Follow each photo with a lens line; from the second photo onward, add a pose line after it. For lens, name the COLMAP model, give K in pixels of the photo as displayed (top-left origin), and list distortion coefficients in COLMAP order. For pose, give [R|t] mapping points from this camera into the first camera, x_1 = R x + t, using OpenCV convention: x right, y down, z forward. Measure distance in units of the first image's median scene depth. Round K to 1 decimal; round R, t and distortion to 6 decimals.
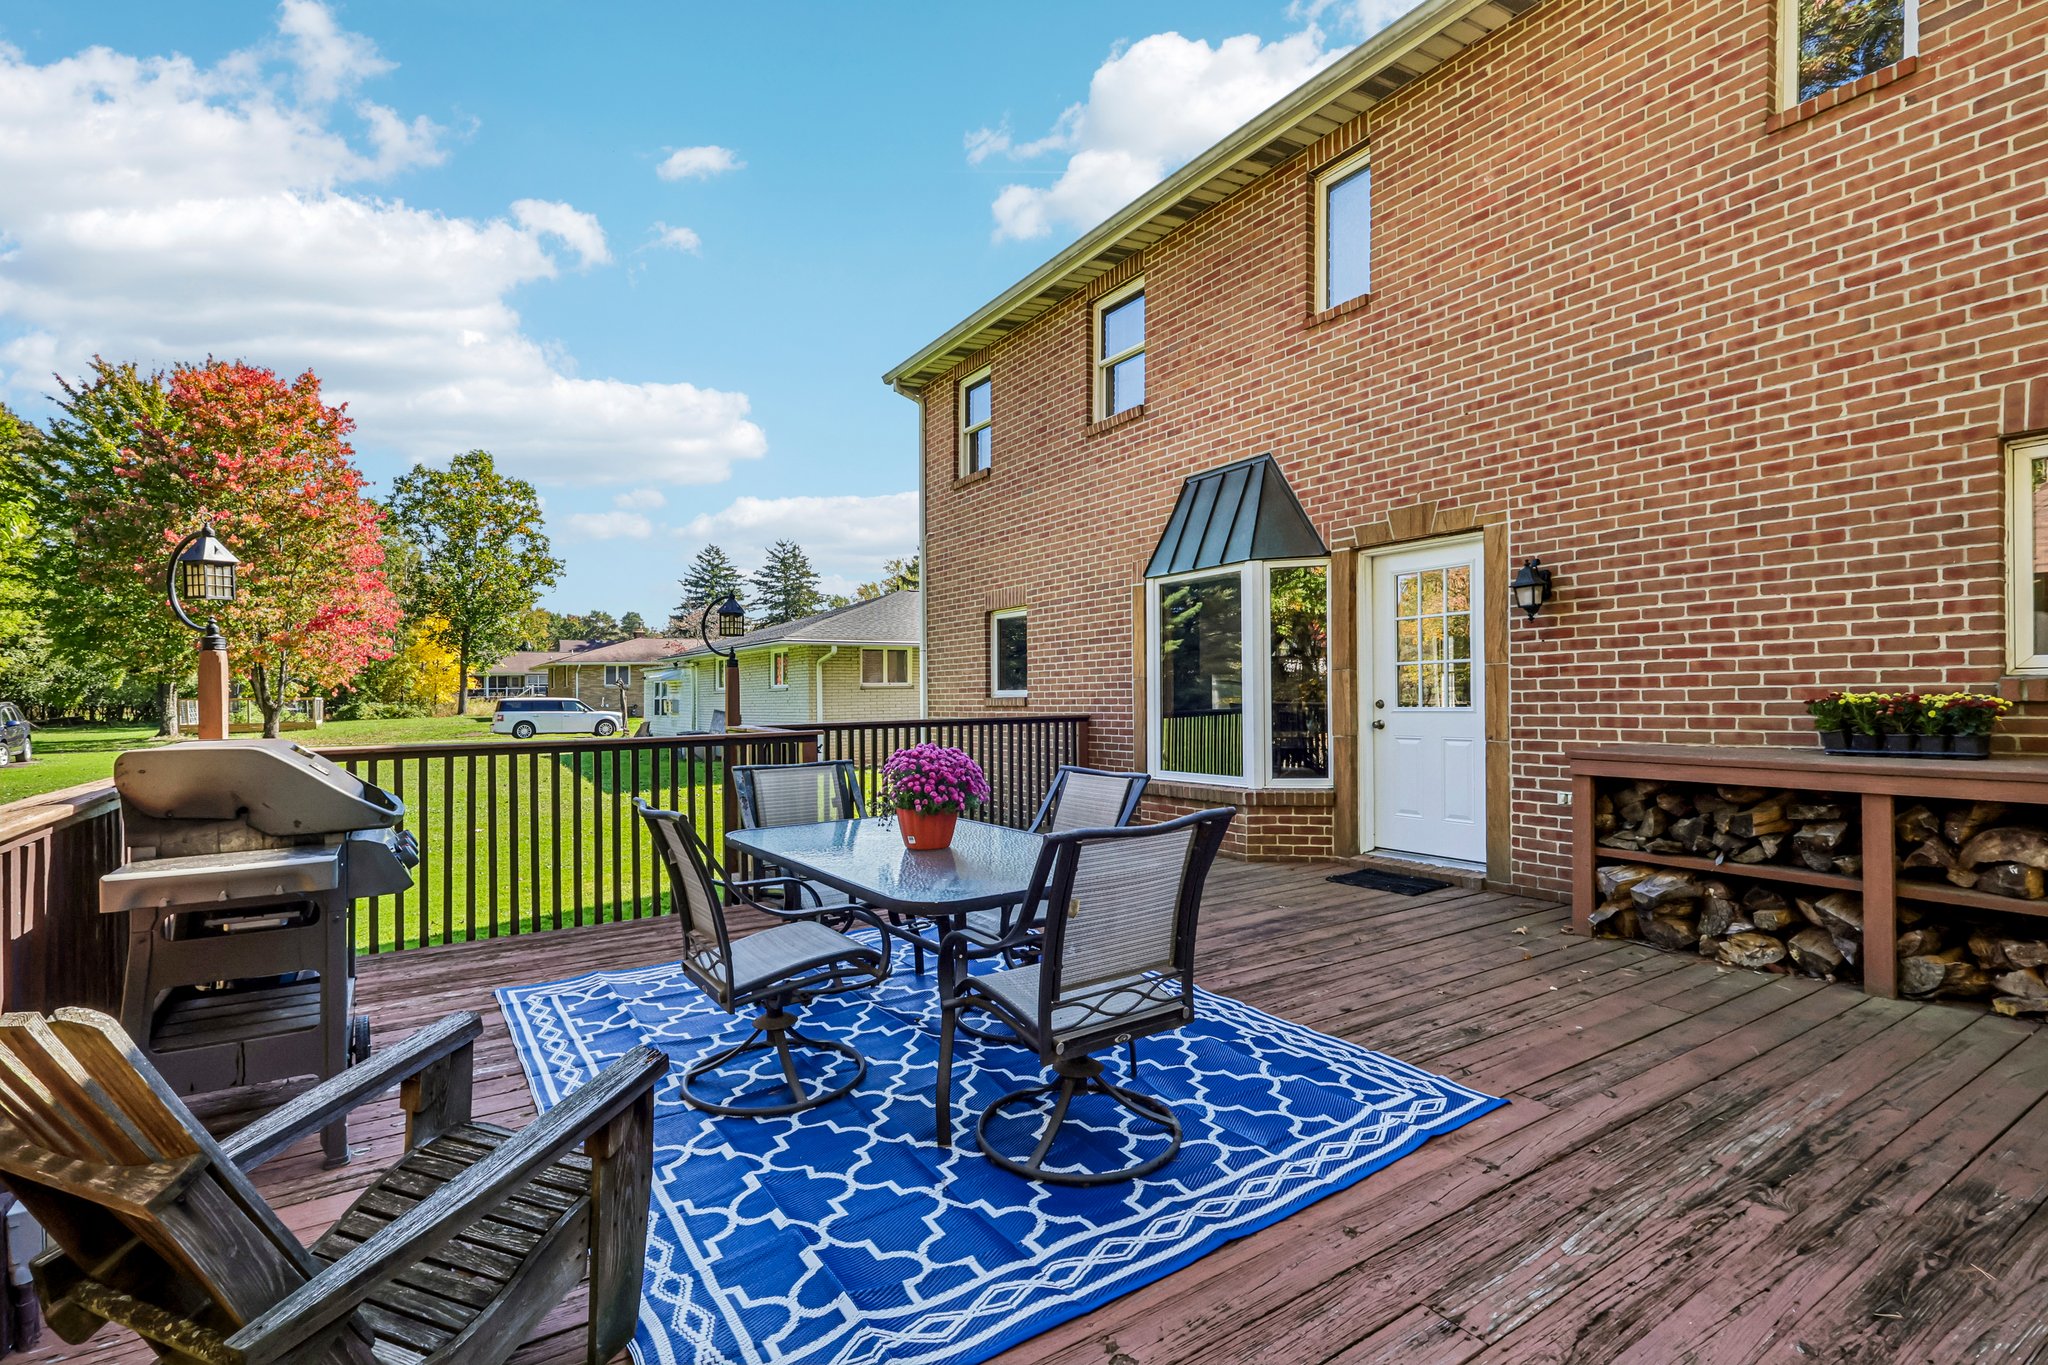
lens RADIAL K [[936.5, 0, 1032.3], [0, 936.5, 700.6], [0, 0, 1]] dist [-0.002595, -0.000682]
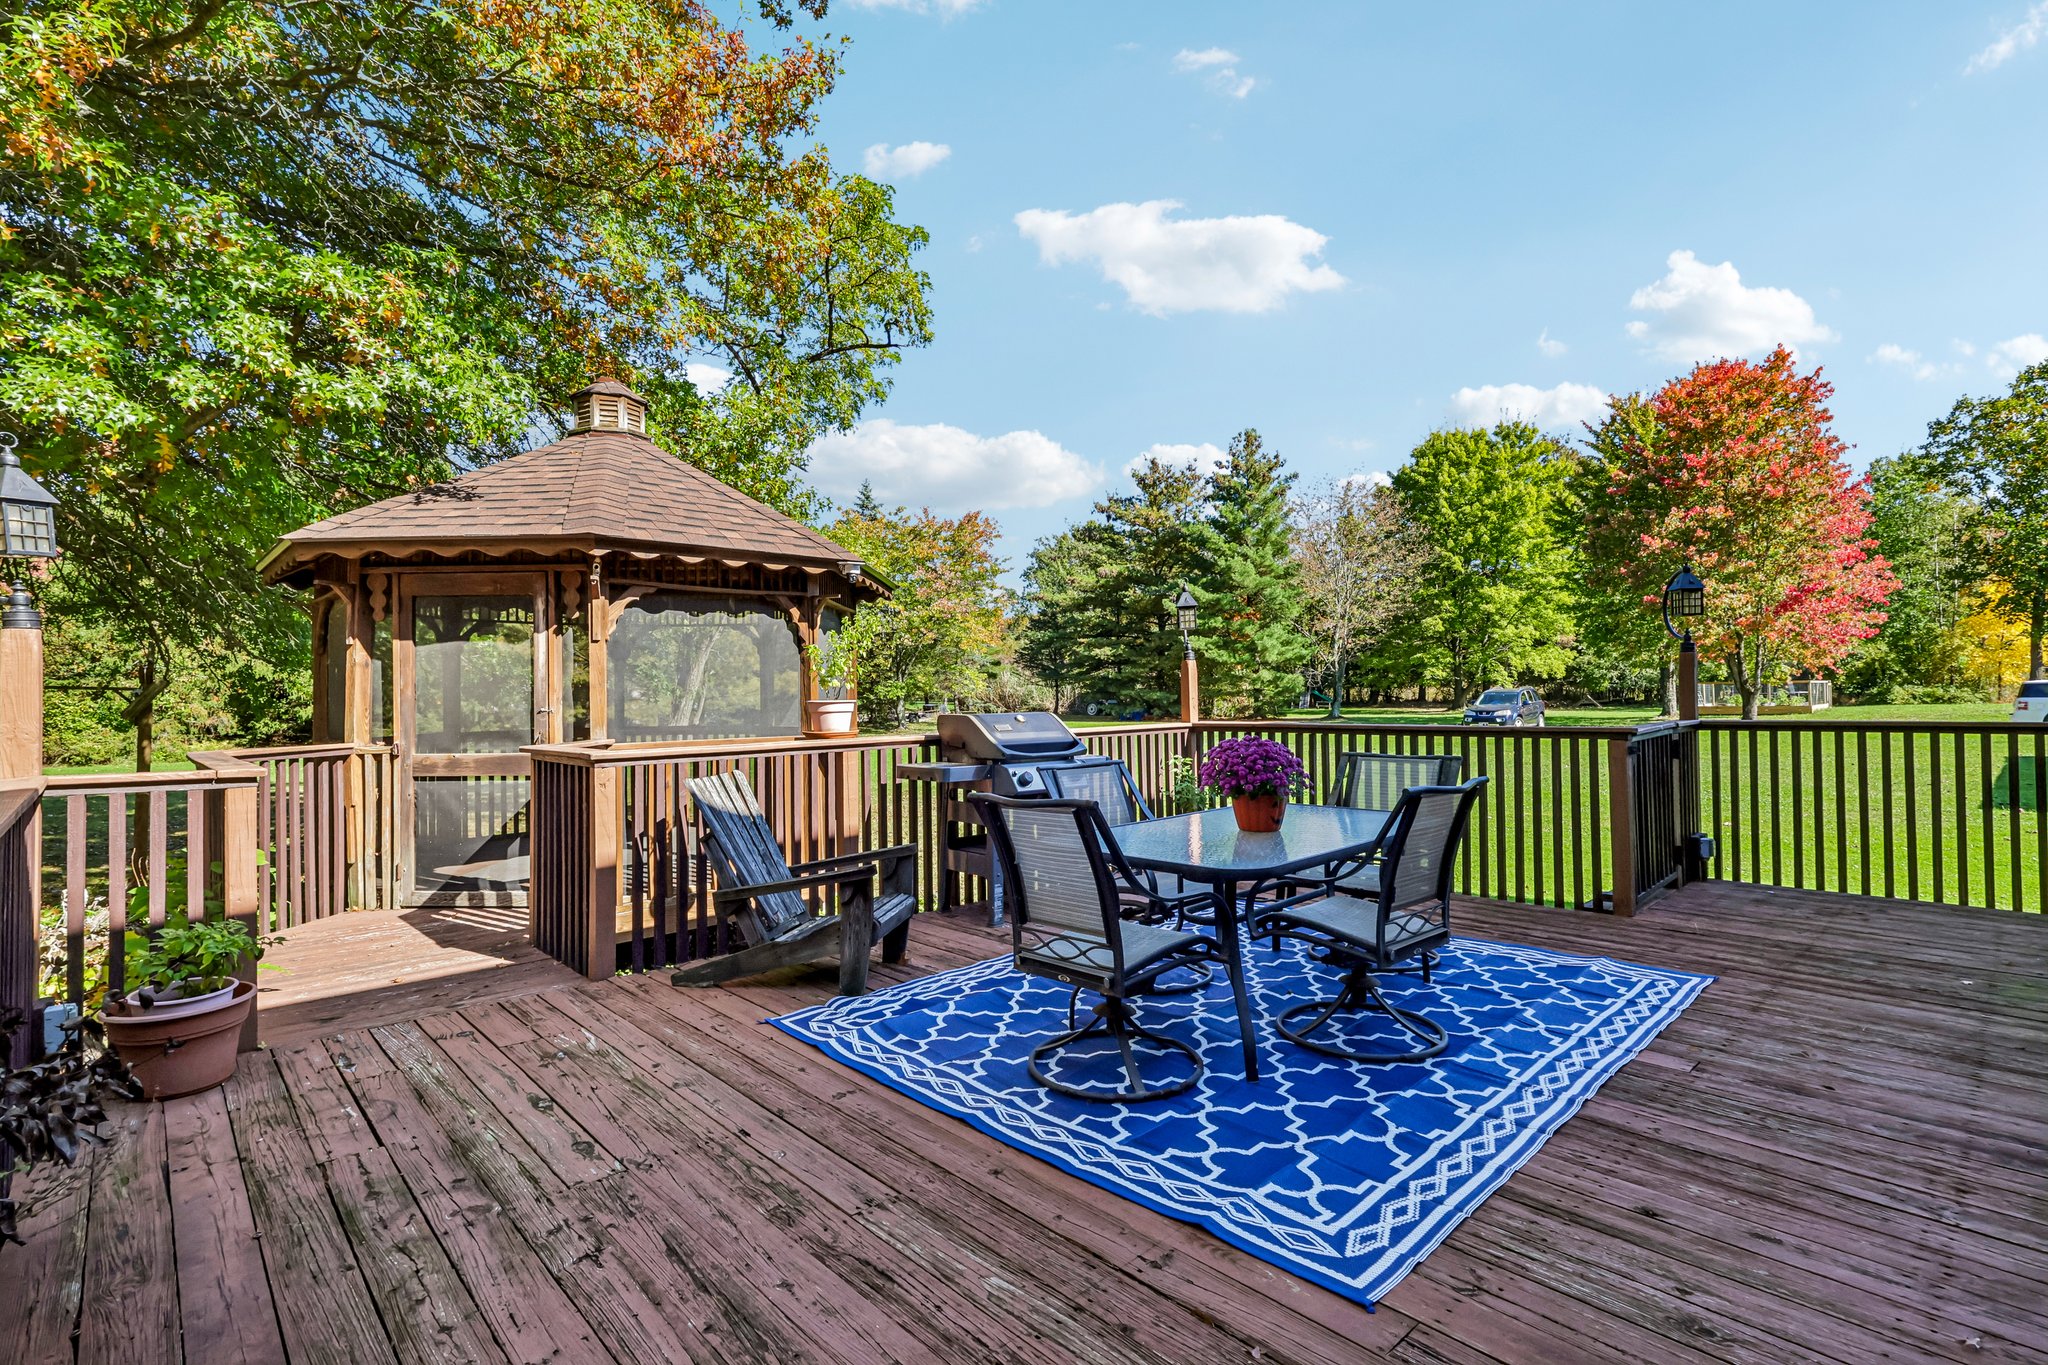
lens RADIAL K [[961.6, 0, 1024.0], [0, 961.6, 682.5], [0, 0, 1]] dist [0.000274, 0.000171]
pose [[0.170061, -0.001863, -0.985432, 0.093682], [0.002072, 0.999997, -0.001533, -0.001516], [0.985431, -0.001782, 0.170065, 0.052269]]
